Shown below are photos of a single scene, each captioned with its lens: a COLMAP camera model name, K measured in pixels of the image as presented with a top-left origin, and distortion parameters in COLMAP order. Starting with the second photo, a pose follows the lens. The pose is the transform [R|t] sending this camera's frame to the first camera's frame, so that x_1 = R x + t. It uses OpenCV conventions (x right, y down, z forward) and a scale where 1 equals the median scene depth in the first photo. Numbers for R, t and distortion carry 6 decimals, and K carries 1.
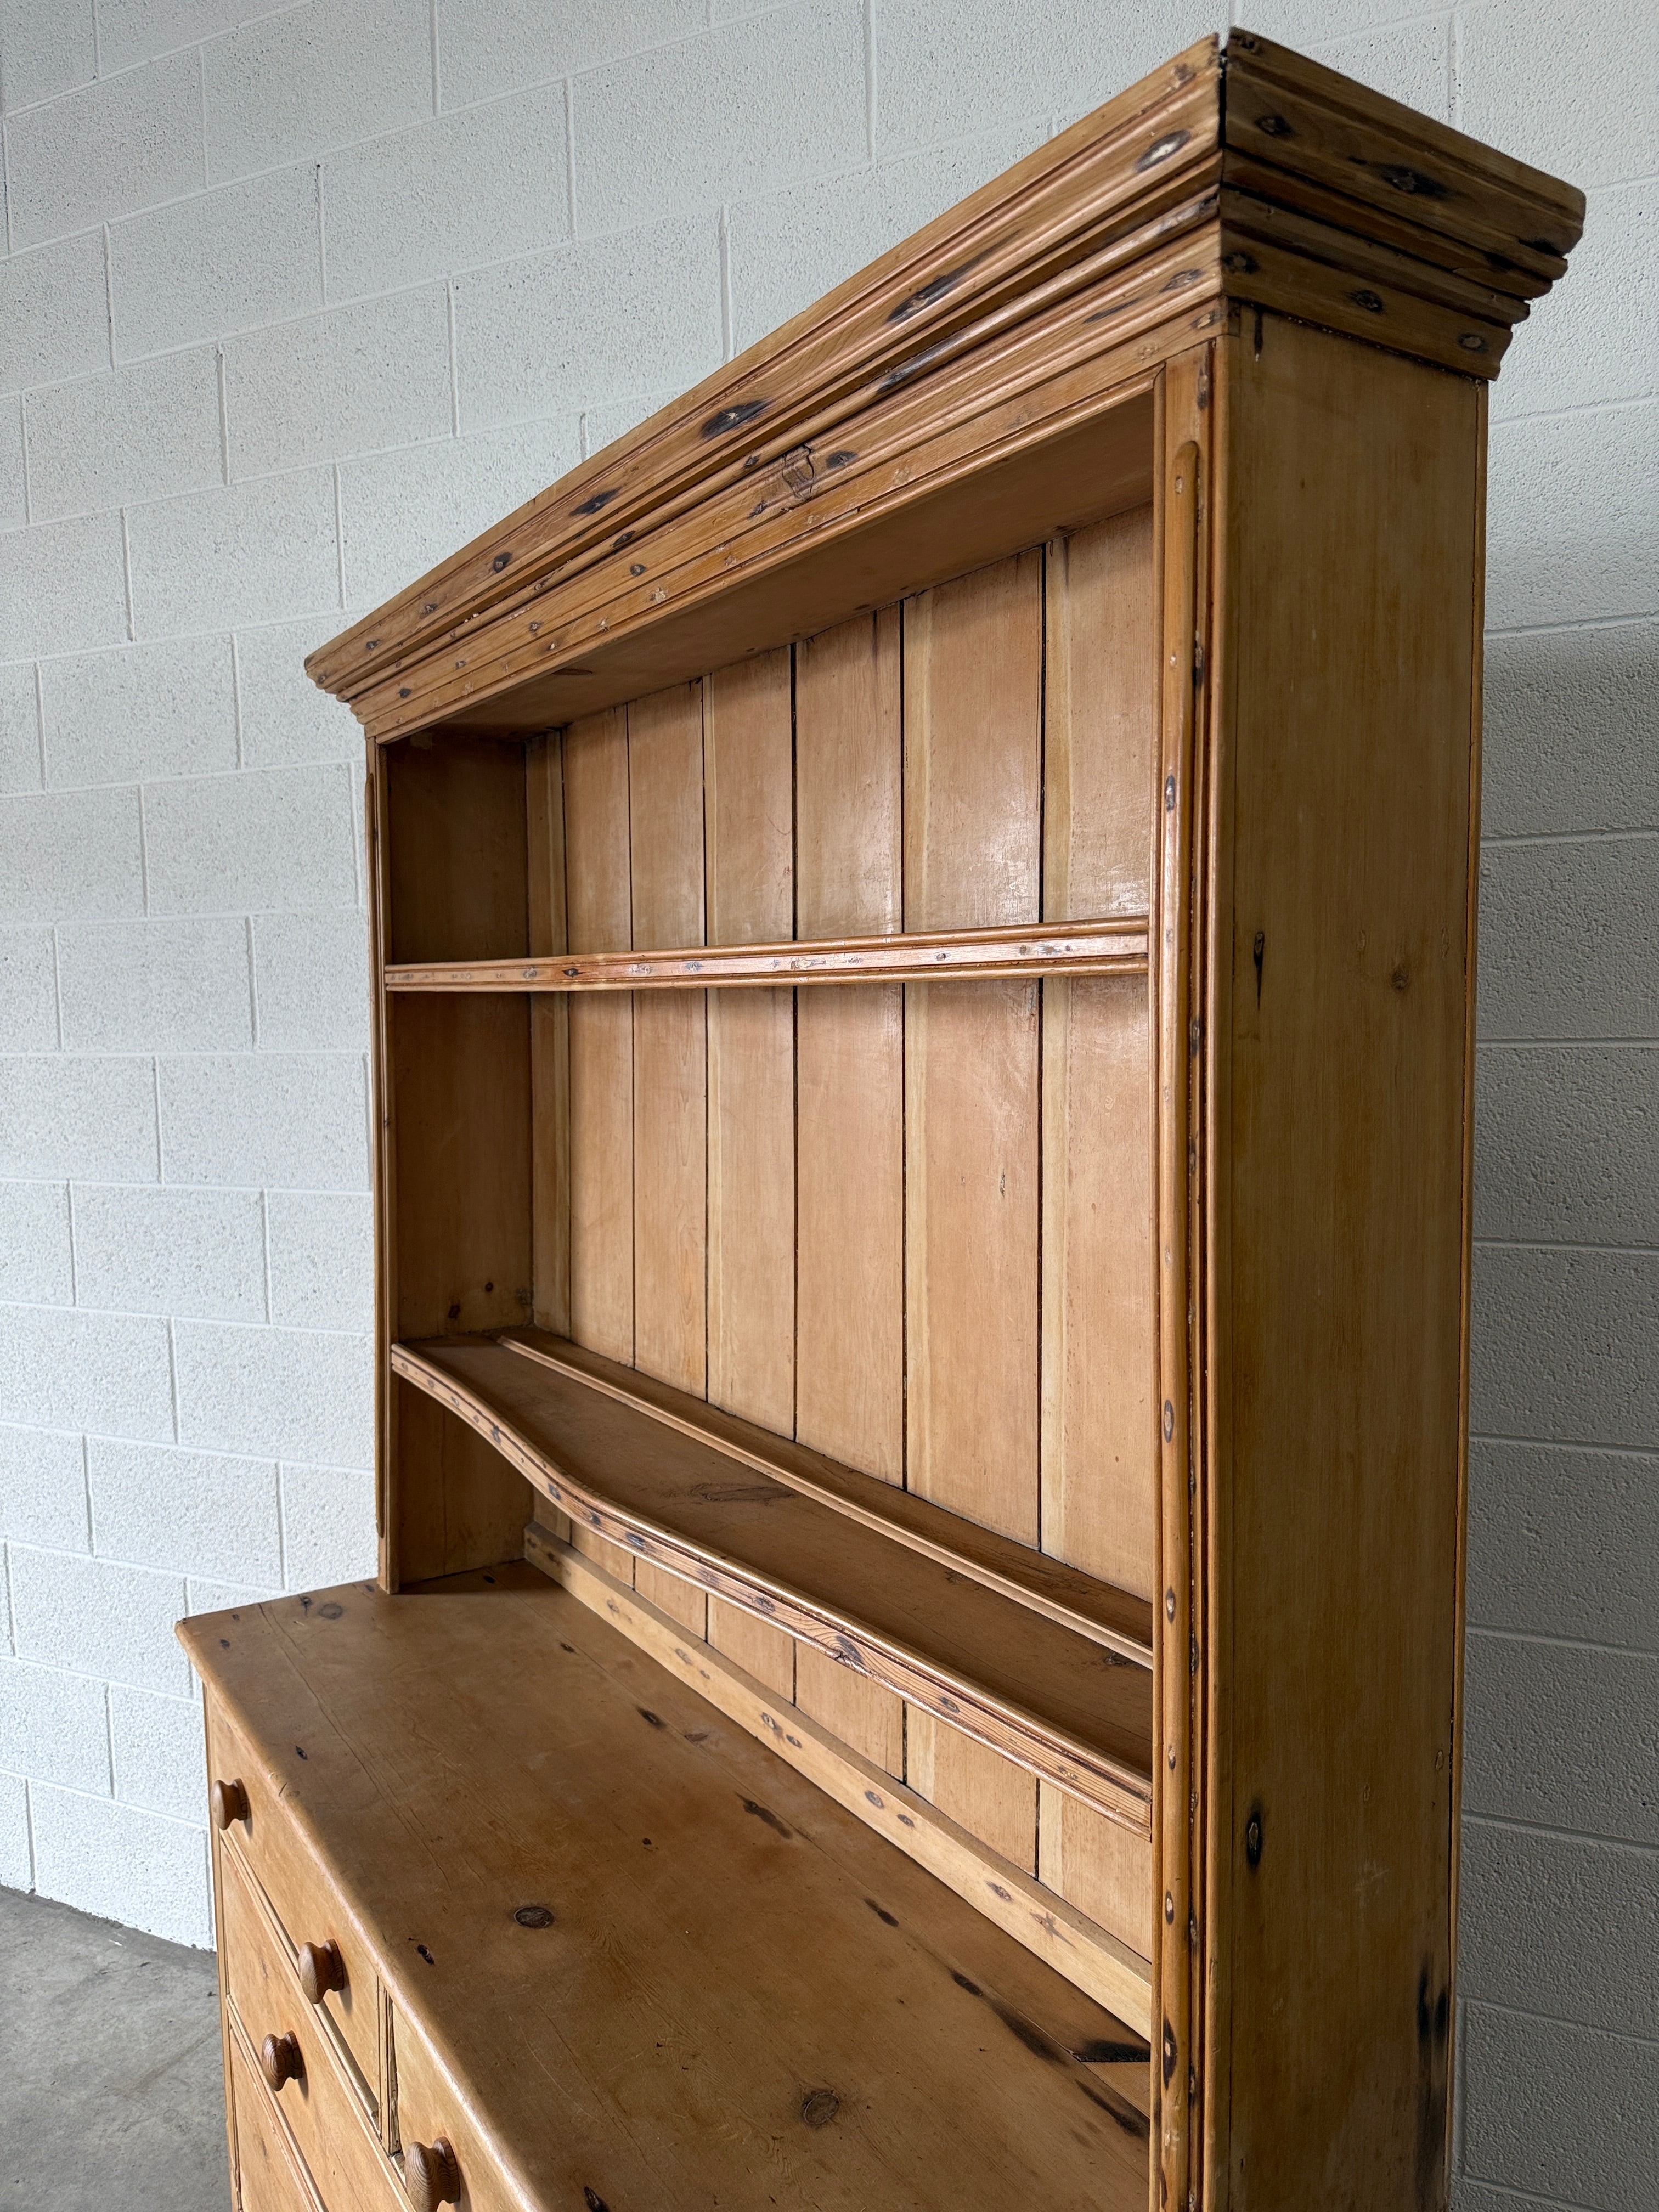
lens RADIAL K [[1562.1, 0, 830.3], [0, 1562.1, 1105.7], [0, 0, 1]] dist [0.090855, -0.132414]
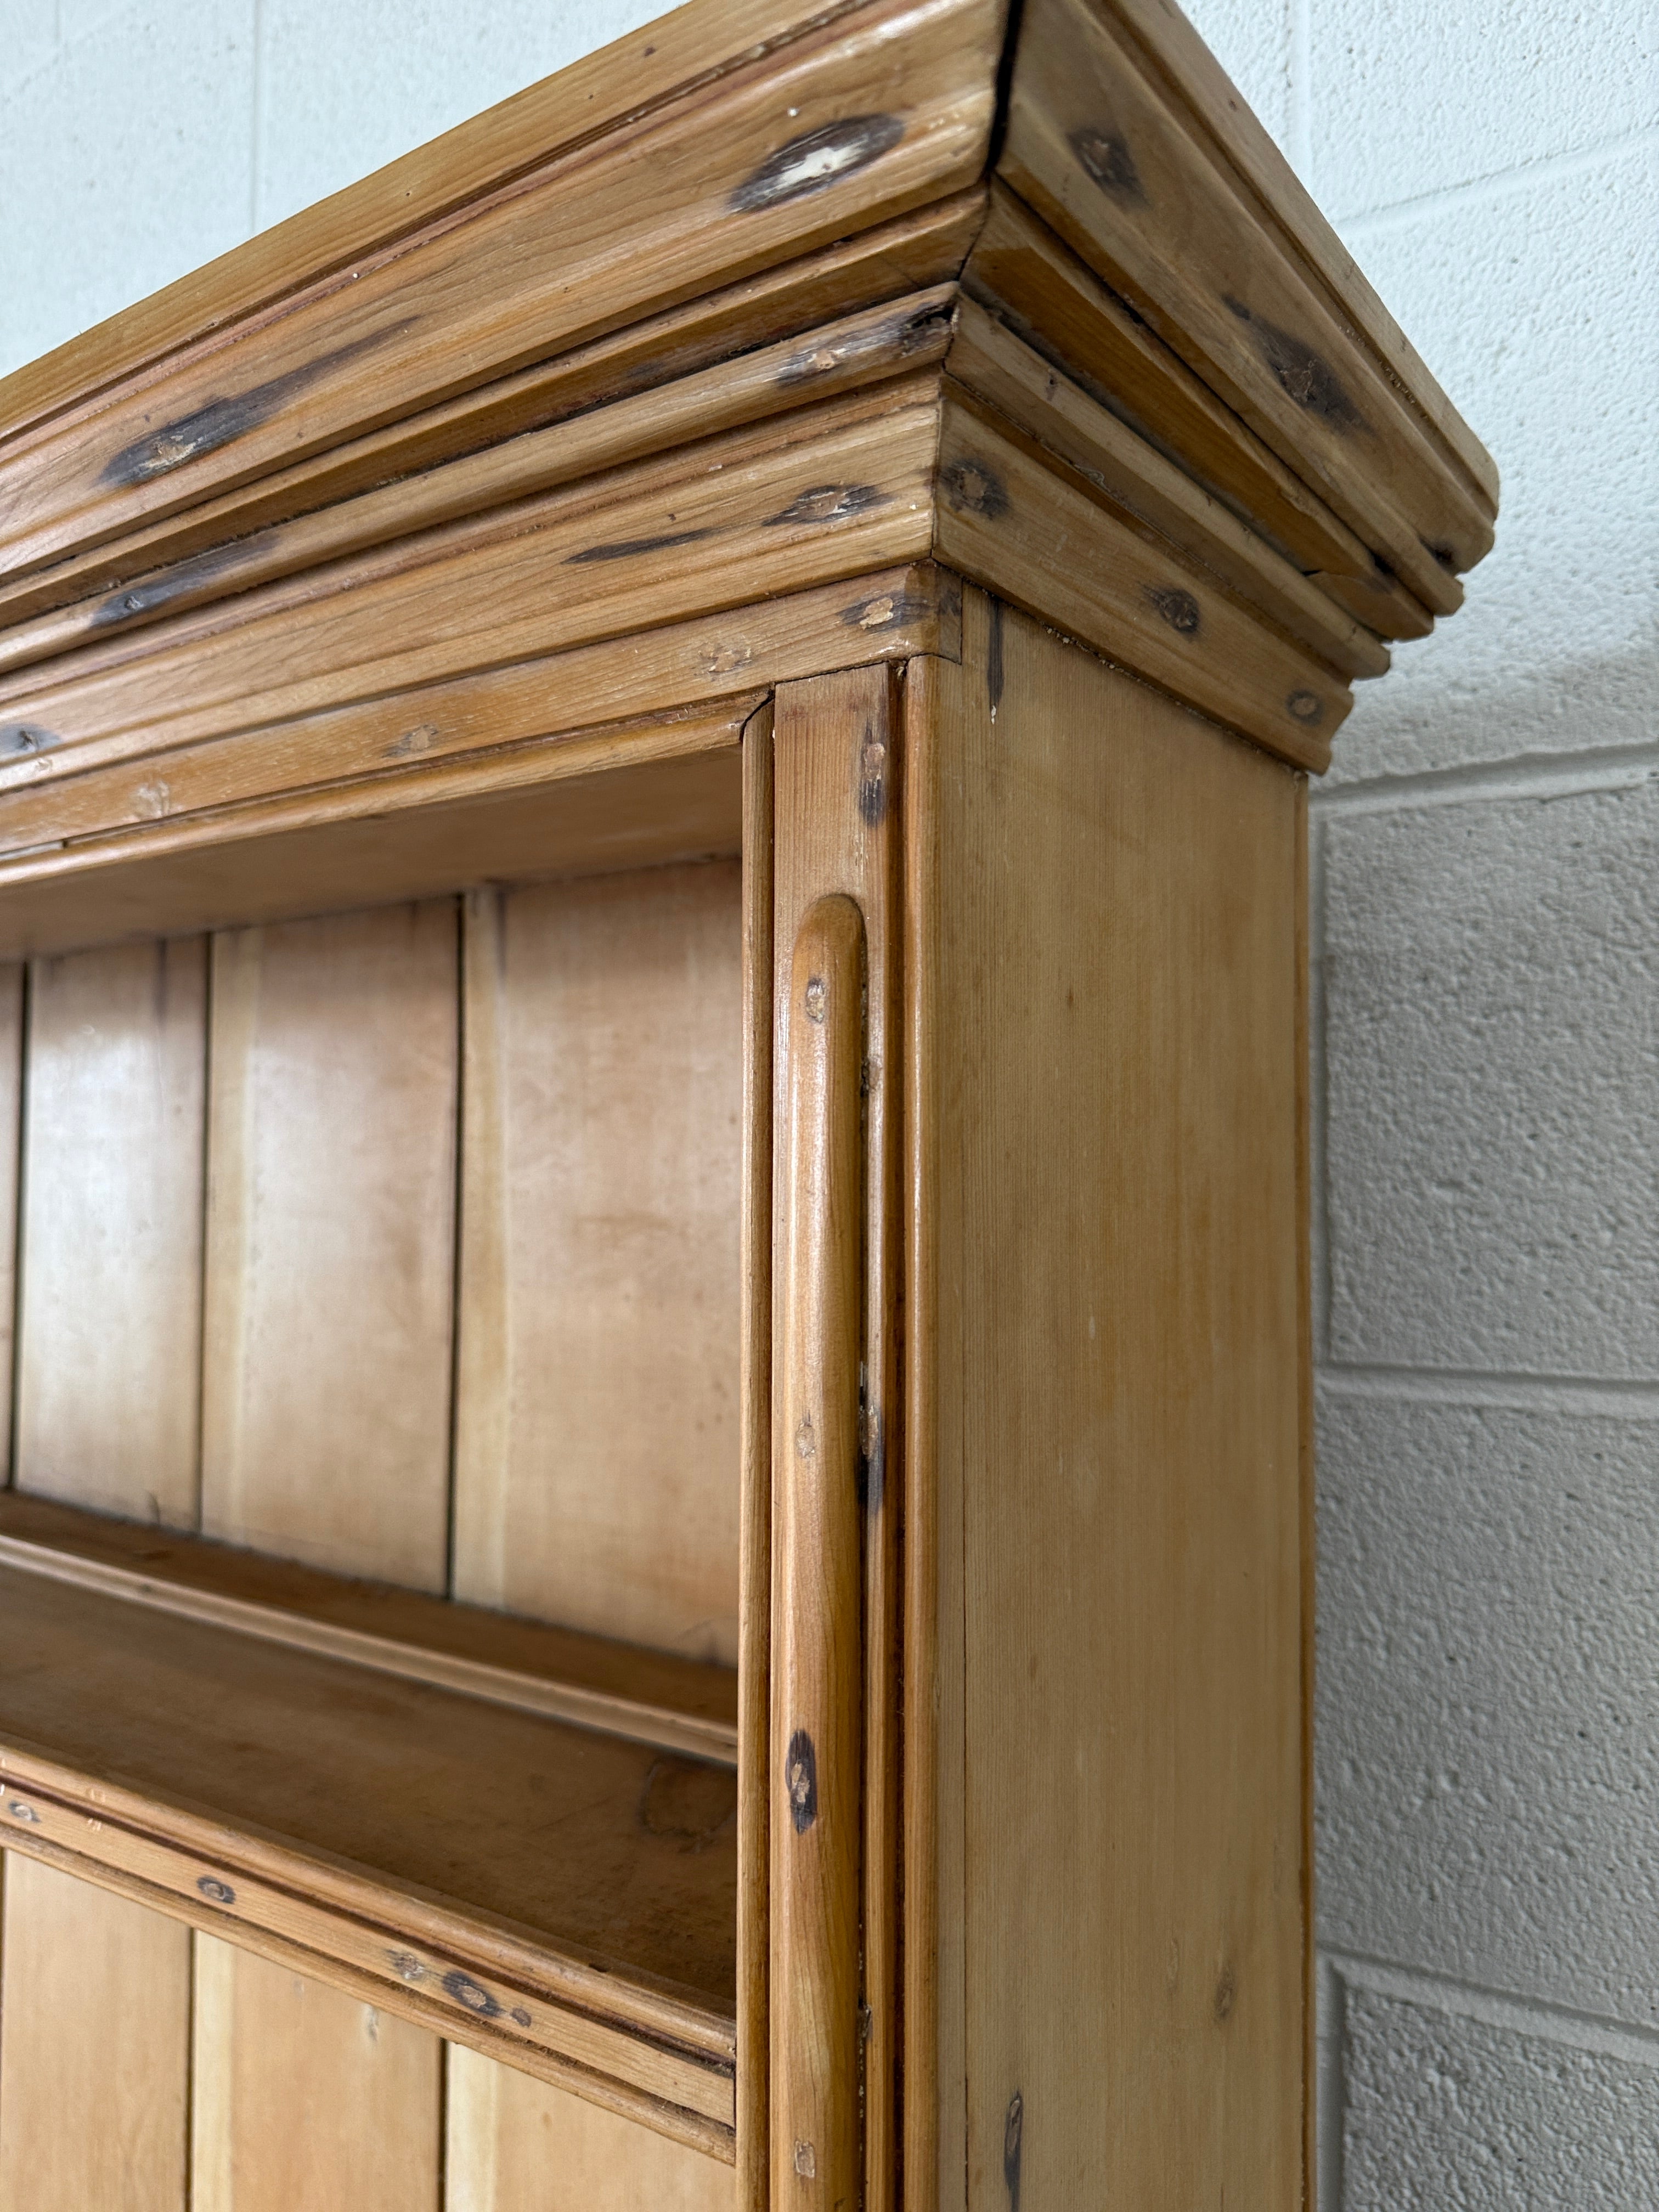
lens RADIAL K [[1613.5, 0, 829.5], [0, 1613.5, 1106.0], [0, 0, 1]] dist [-0.009244, -0.004643]
pose [[0.932752, 0.025777, 0.359596, 0.047690], [0.012776, 0.994451, -0.104423, -0.194156], [-0.360293, 0.101995, 0.927247, 0.377629]]
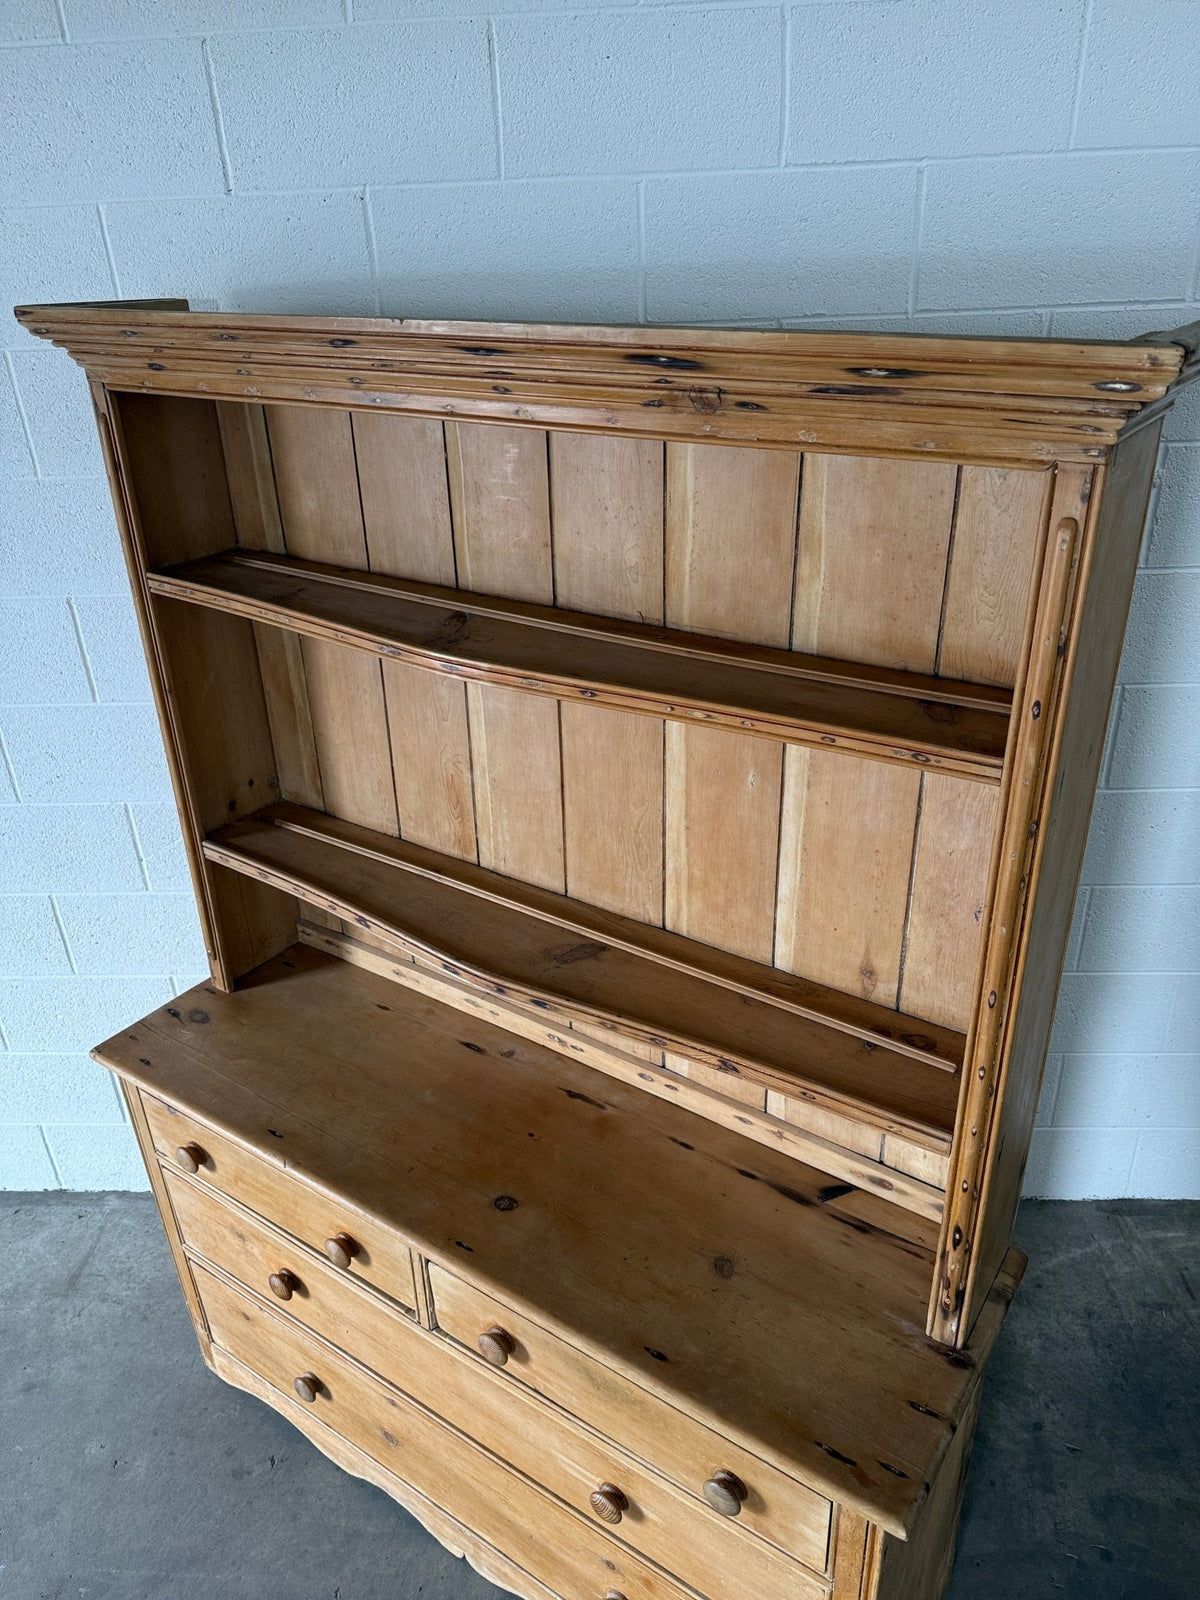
lens RADIAL K [[1128.0, 0, 600.9], [0, 1128.0, 804.4], [0, 0, 1]] dist [0.095825, -0.144873]
pose [[0.925223, -0.185873, 0.330778, -0.422283], [0.046509, 0.920773, 0.387316, -0.381424], [-0.376564, -0.342969, 0.860565, 0.016719]]
